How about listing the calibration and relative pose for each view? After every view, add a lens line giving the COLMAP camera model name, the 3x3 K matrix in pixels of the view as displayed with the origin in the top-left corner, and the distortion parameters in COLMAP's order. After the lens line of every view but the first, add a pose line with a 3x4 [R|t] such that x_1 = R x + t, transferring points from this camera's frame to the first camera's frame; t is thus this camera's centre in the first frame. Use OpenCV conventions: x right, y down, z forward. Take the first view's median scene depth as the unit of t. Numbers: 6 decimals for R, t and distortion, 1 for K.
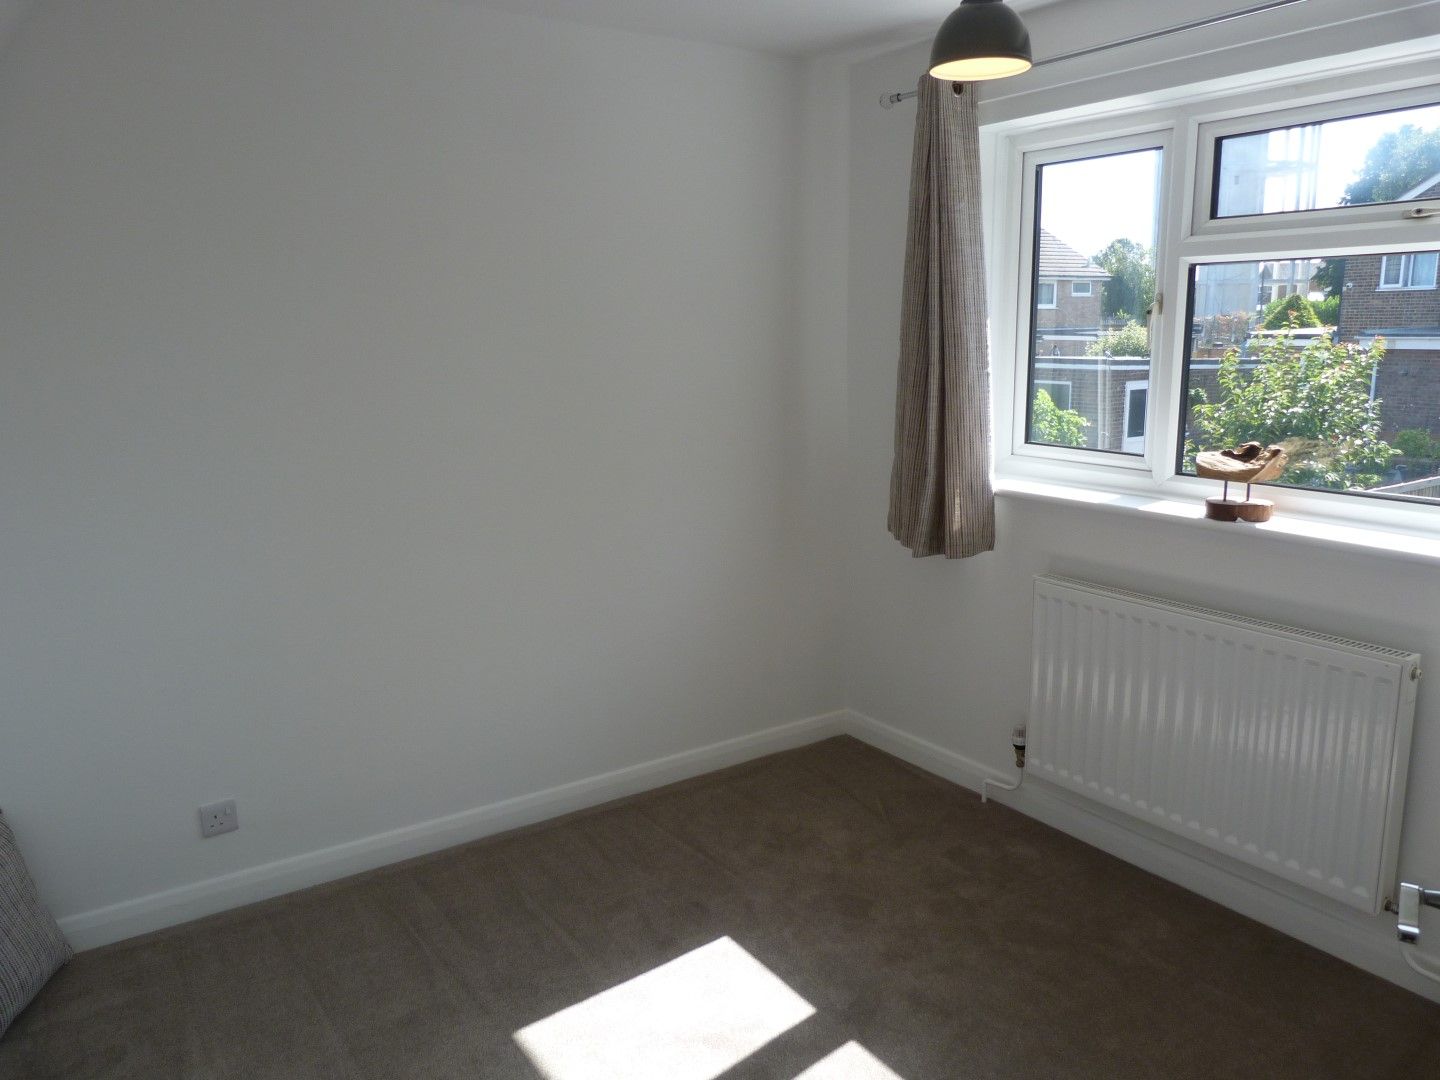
lens RADIAL K [[1087.0, 0, 718.2], [0, 1087.0, 541.3], [0, 0, 1]] dist [-0.021554, 0.011311]
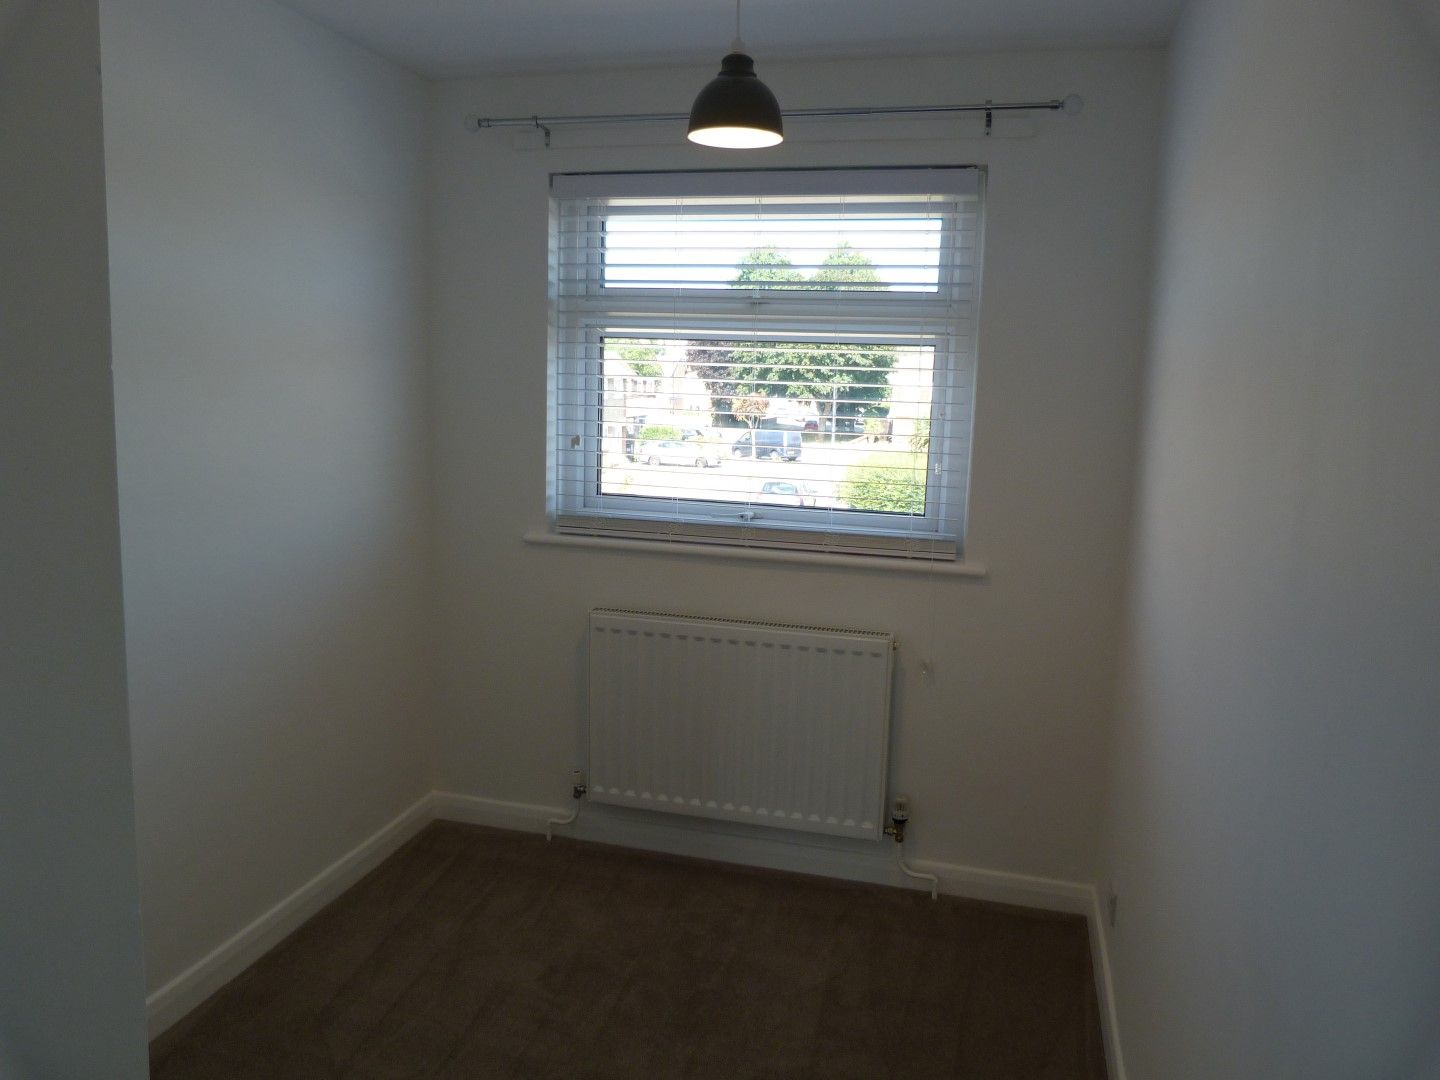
lens RADIAL K [[1087.0, 0, 718.4], [0, 1087.0, 552.3], [0, 0, 1]] dist [-0.021554, 0.011311]
pose [[0.751265, -0.135034, 0.646039, -0.274781], [0.108540, 0.990797, 0.080876, -0.095363], [-0.651015, 0.009362, 0.759007, 0.175911]]
